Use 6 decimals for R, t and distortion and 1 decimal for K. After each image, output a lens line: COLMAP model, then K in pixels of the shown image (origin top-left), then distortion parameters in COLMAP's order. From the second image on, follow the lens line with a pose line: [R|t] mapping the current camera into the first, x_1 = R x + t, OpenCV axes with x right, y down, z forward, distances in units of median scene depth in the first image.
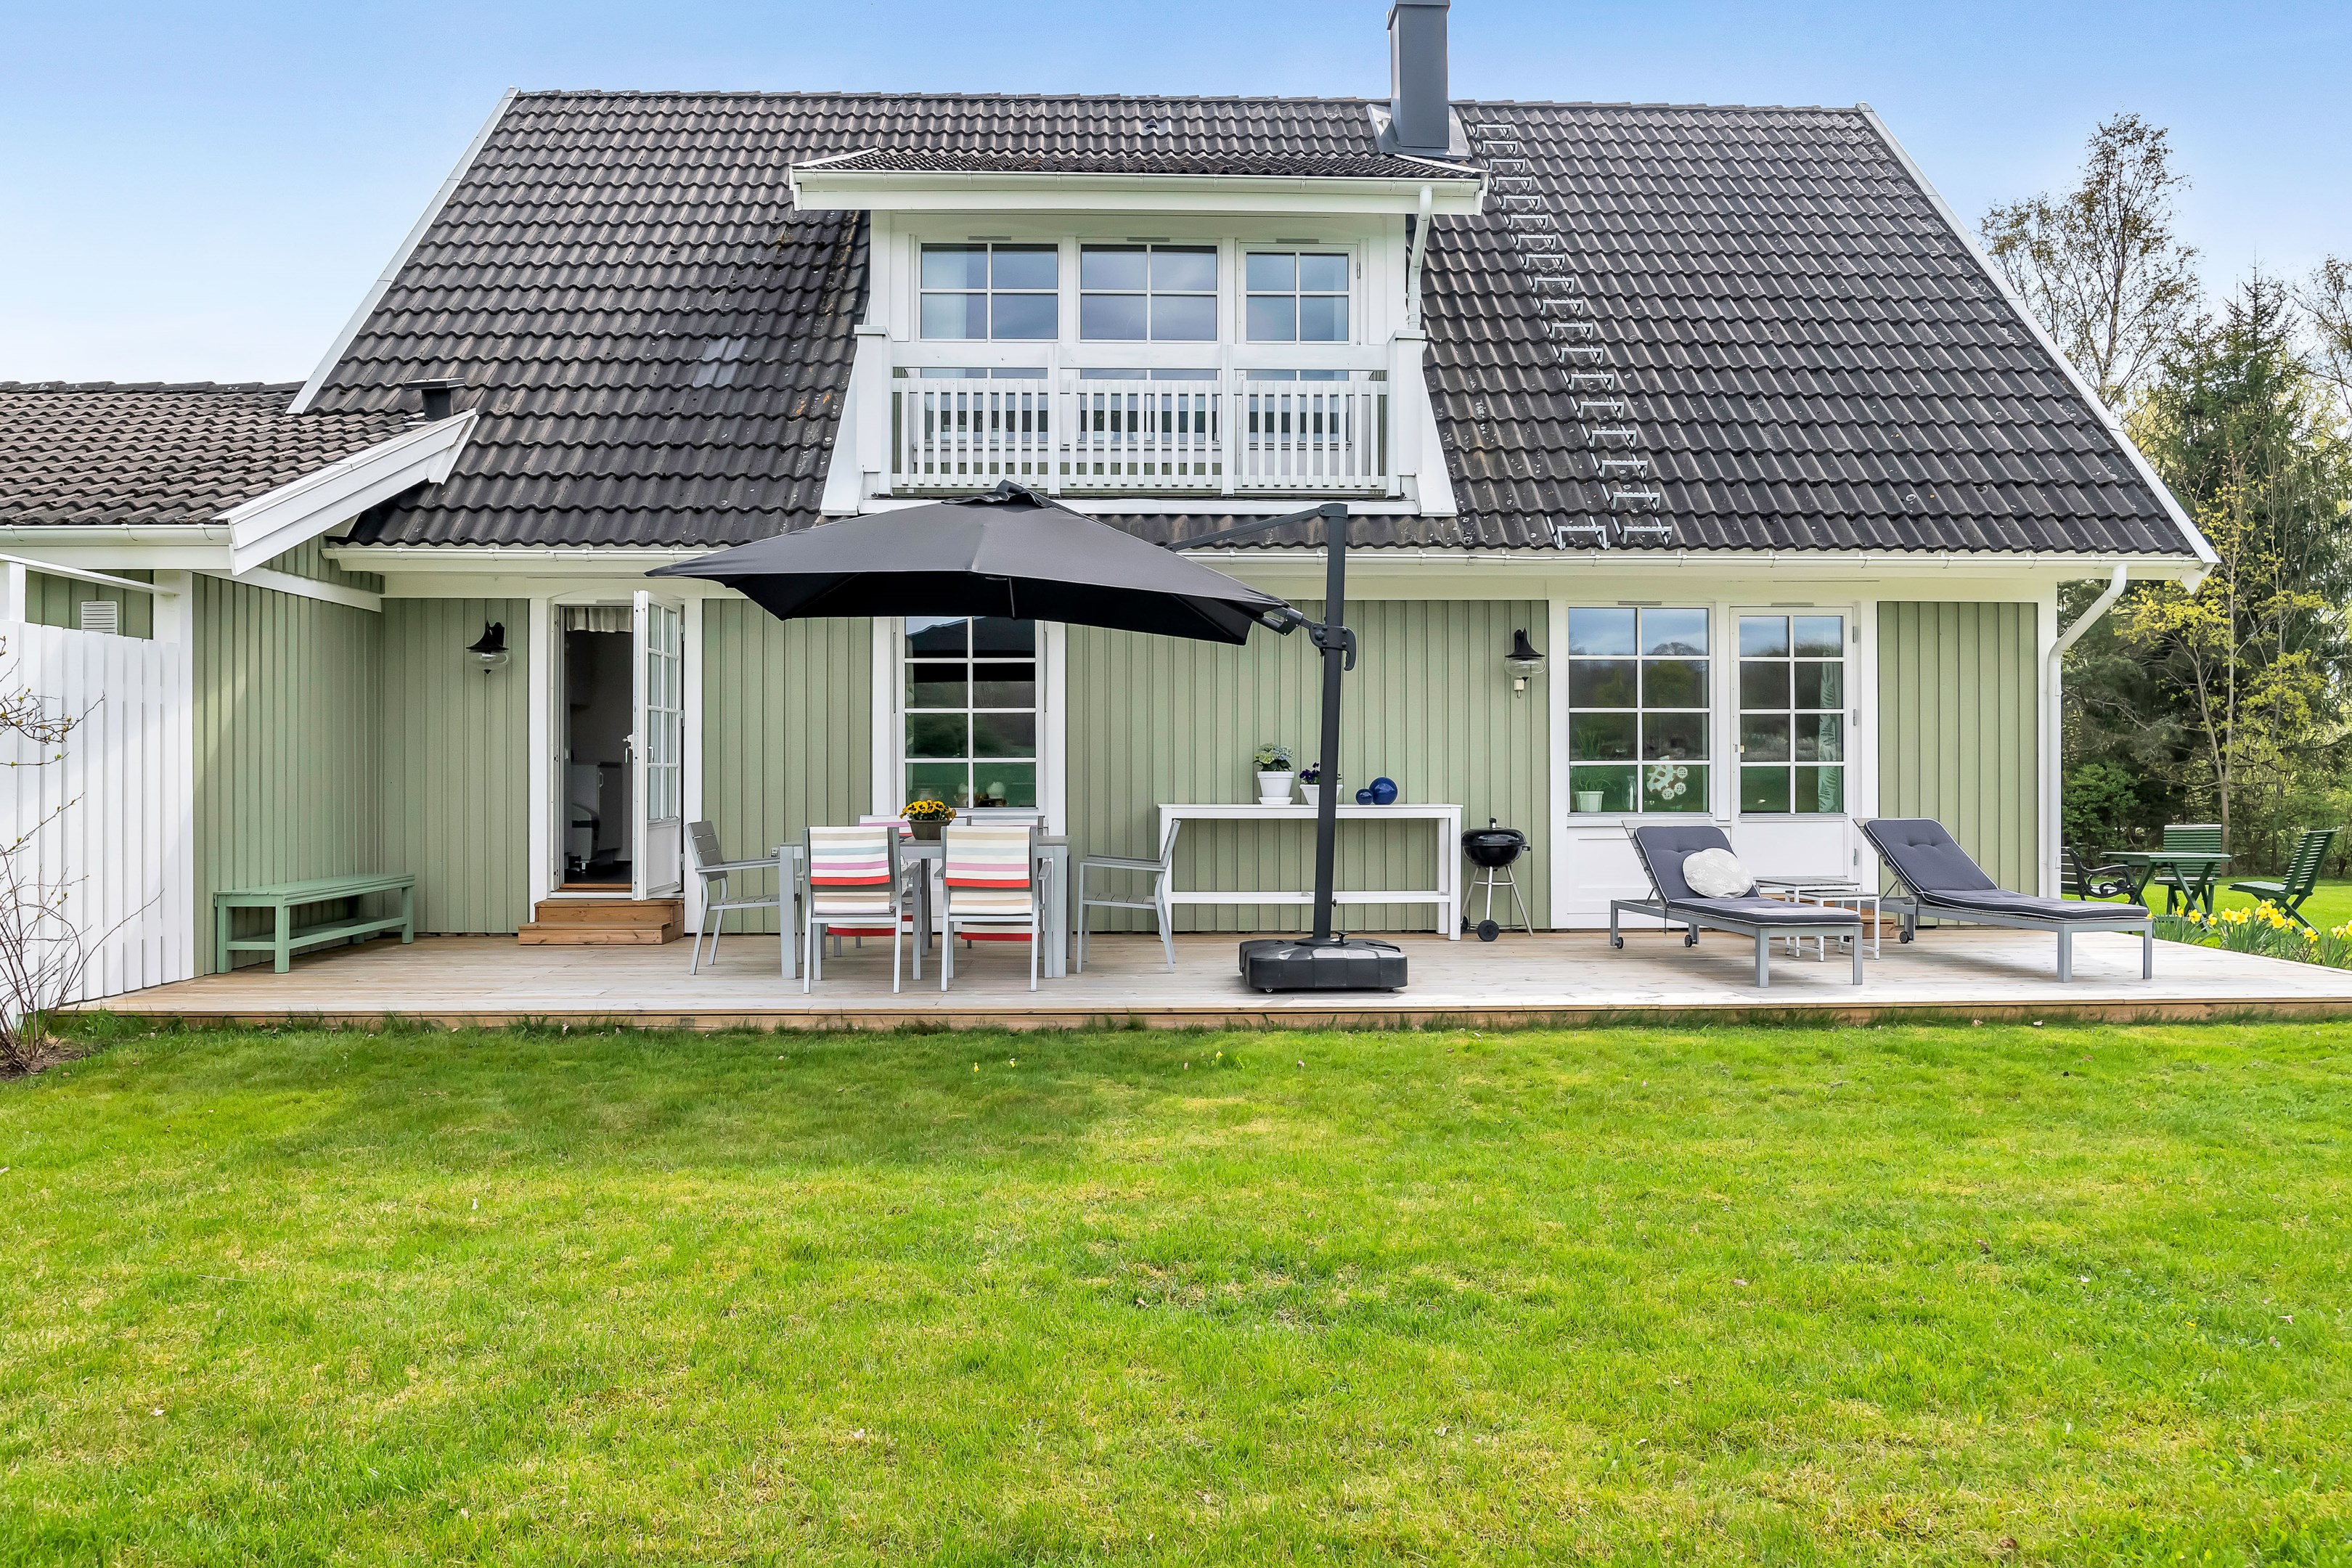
lens RADIAL K [[1762.2, 0, 1175.0], [0, 1762.2, 737.5], [0, 0, 1]] dist [-0.002699, 0.000168]
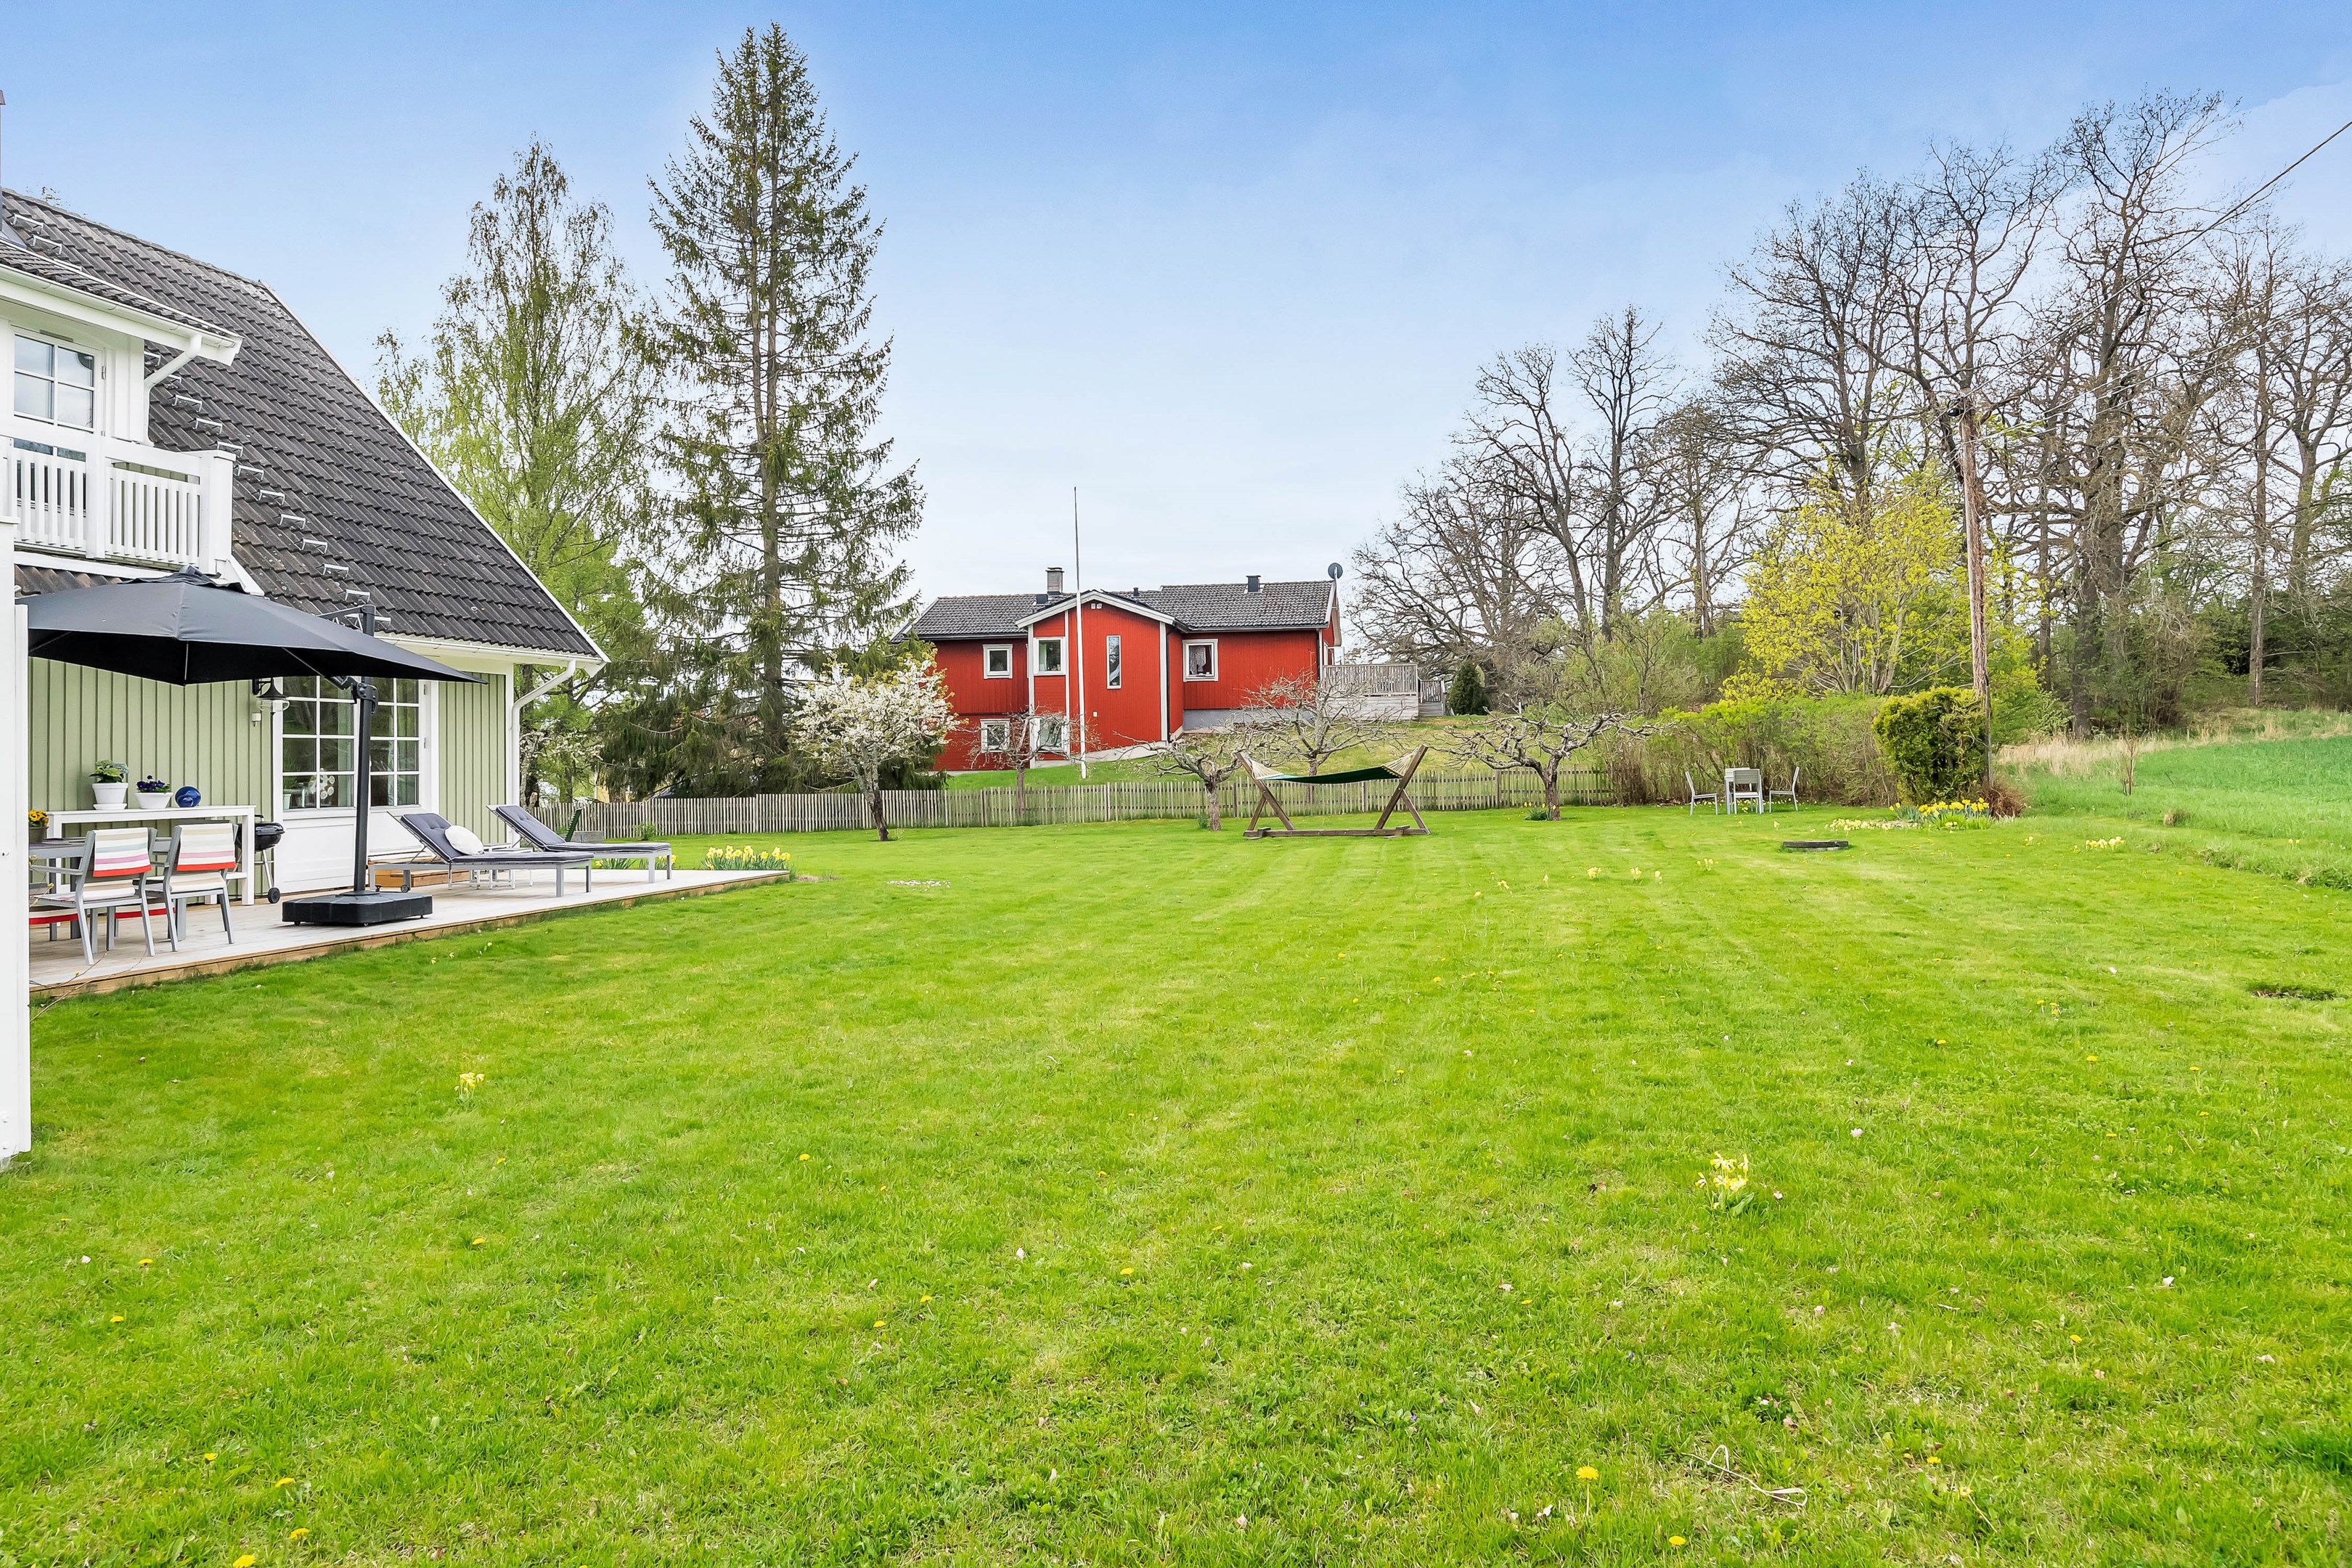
lens RADIAL K [[1762.2, 0, 1175.0], [0, 1762.2, 737.5], [0, 0, 1]] dist [-0.002699, 0.000168]
pose [[0.243687, 0.009923, 0.969803, -0.993671], [-0.000258, 0.999948, -0.010167, -0.000566], [-0.969854, 0.002227, 0.243677, -0.025828]]
